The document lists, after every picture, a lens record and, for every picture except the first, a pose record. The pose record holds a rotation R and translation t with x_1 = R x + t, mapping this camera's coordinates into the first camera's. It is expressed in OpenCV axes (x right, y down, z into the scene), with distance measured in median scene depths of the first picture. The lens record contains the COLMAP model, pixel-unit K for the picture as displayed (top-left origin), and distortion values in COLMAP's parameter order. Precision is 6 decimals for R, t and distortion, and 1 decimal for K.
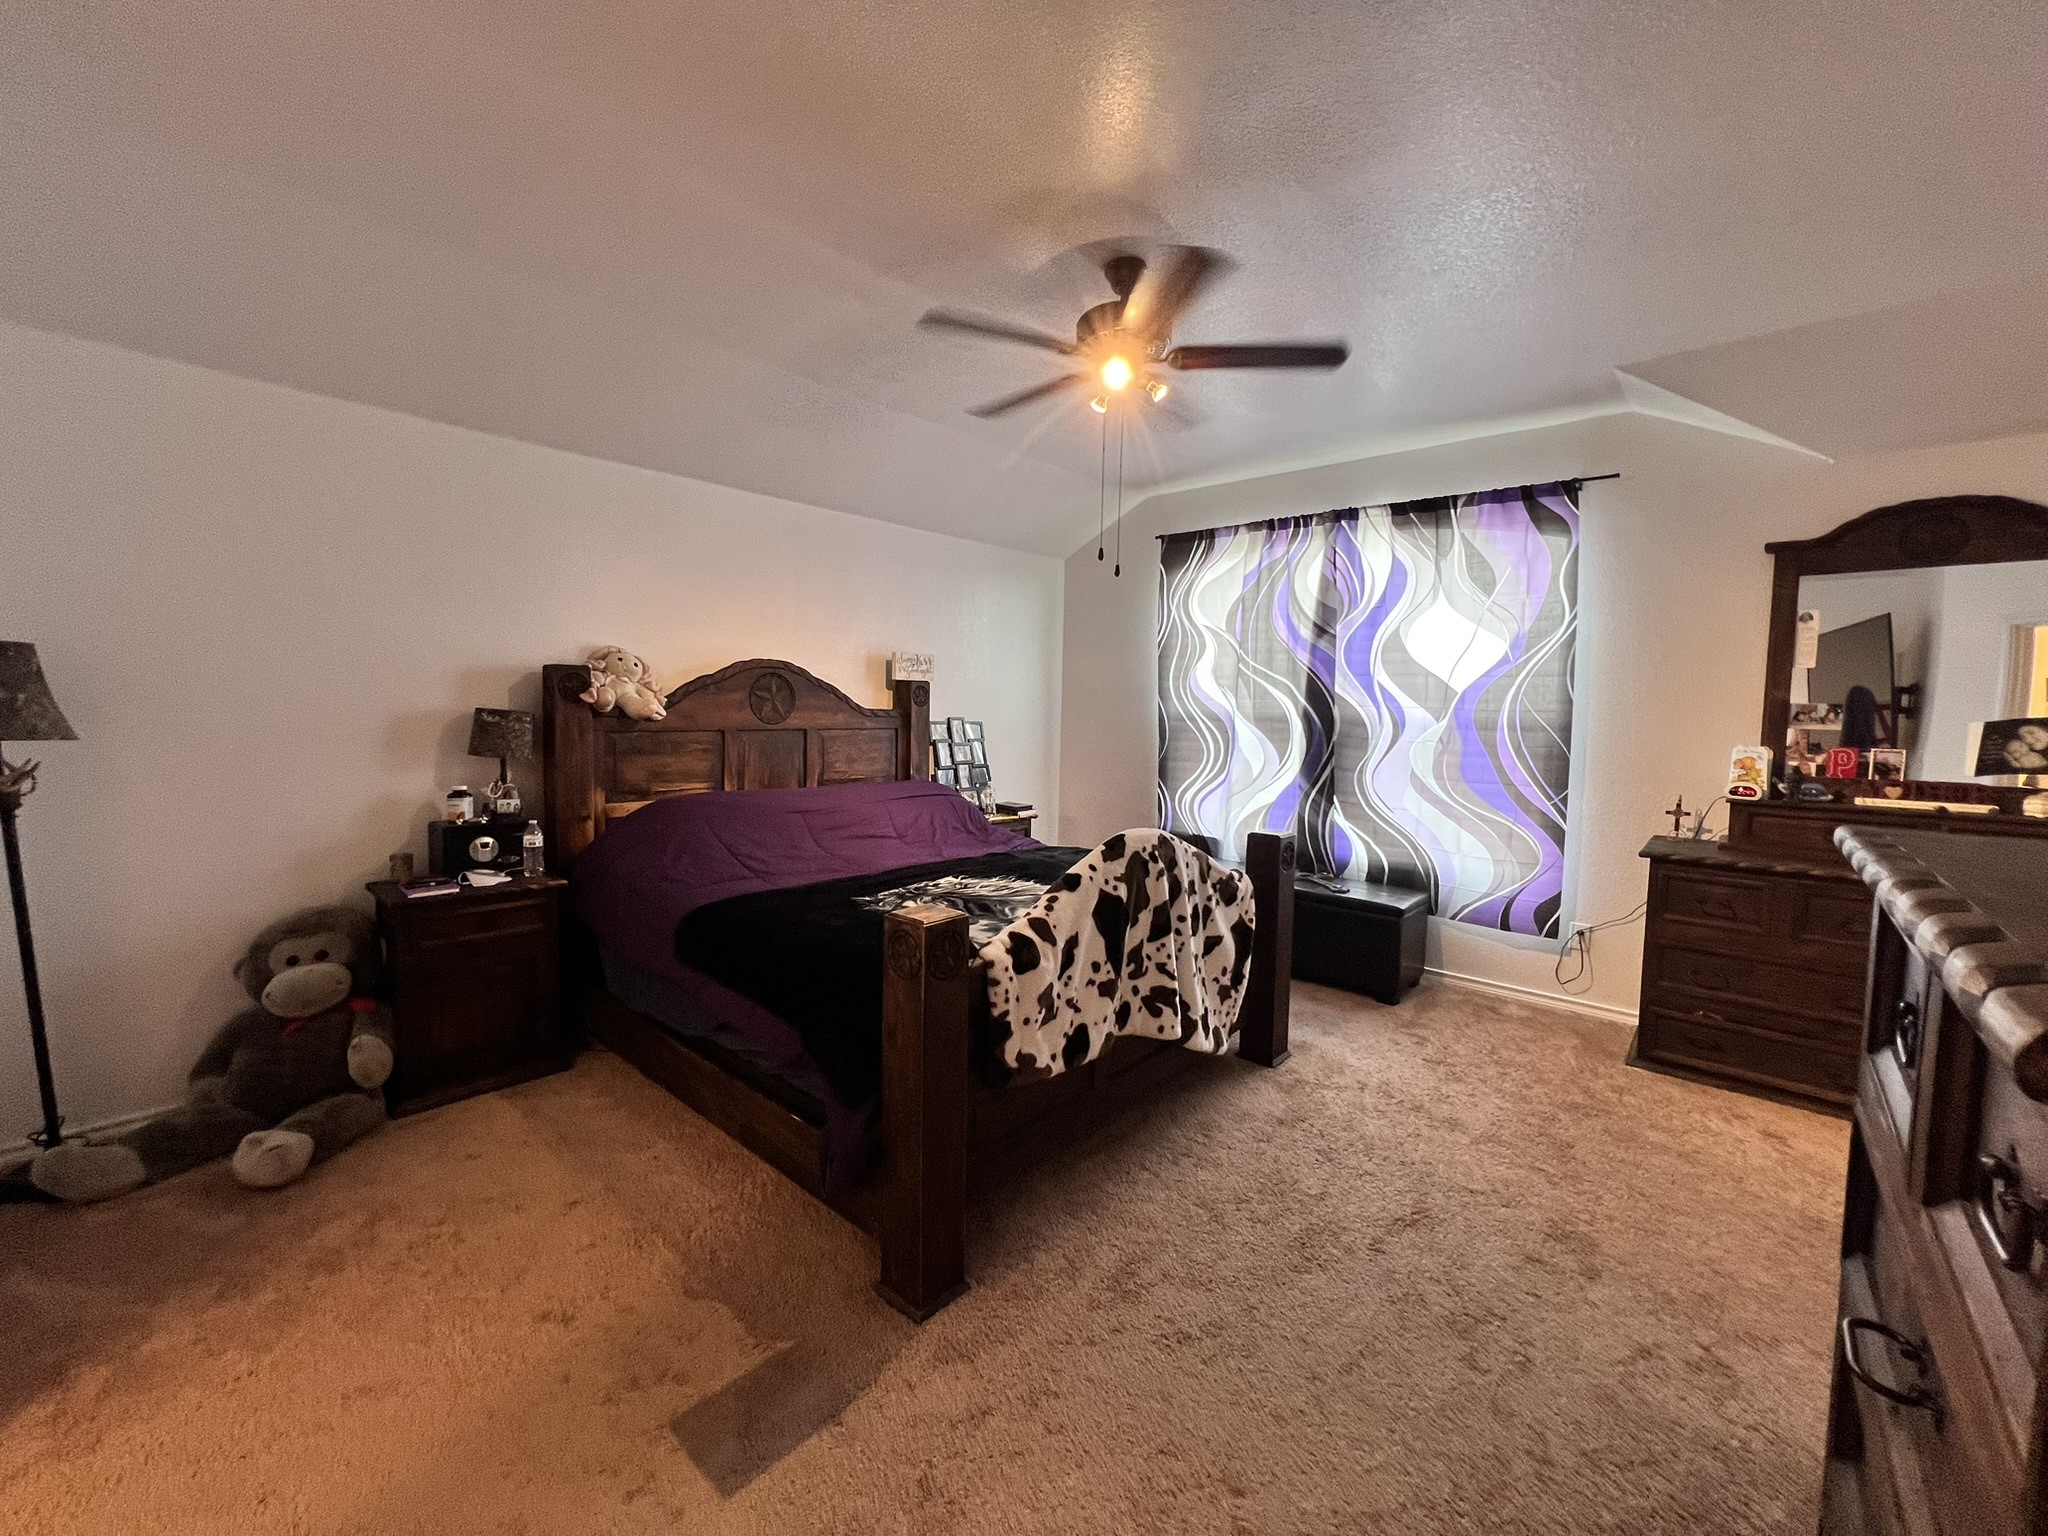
lens RADIAL K [[822.3, 0, 1023.0], [0, 822.3, 763.1], [0, 0, 1]] dist [0.002571, -0.000134]
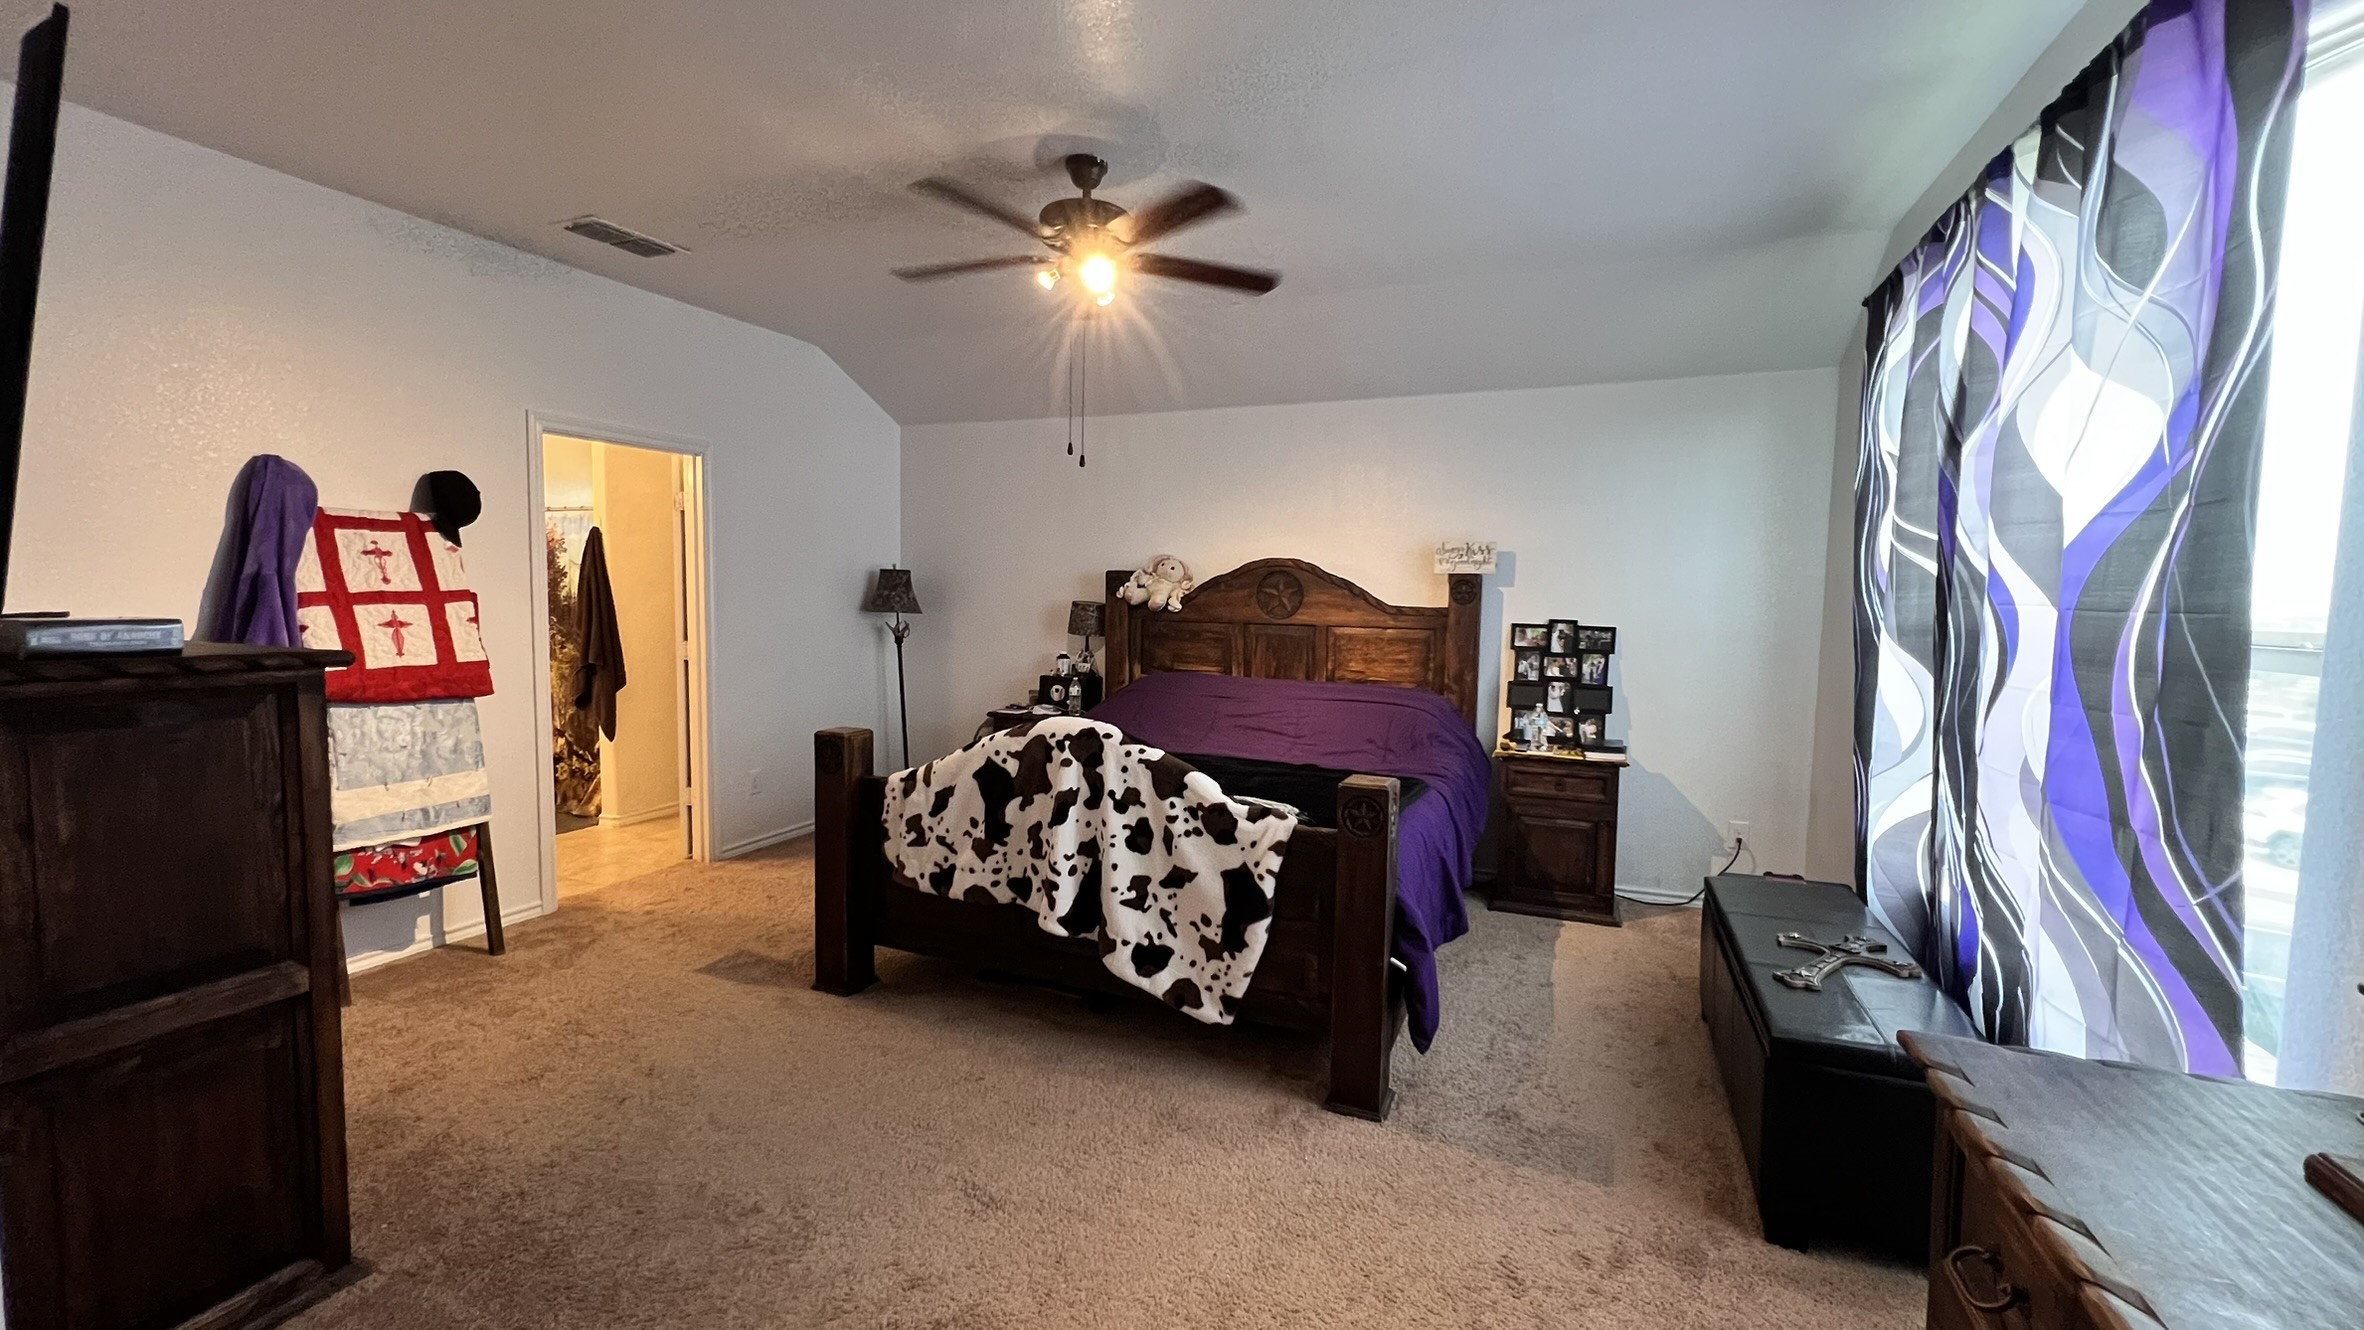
lens RADIAL K [[949.7, 0, 1183.0], [0, 949.7, 660.6], [0, 0, 1]] dist [-0.000670, -0.000041]
pose [[0.320455, 0.056019, -0.945606, 1.109297], [-0.078205, 0.996407, 0.032526, -0.031840], [0.944030, 0.063528, 0.323684, 0.656355]]
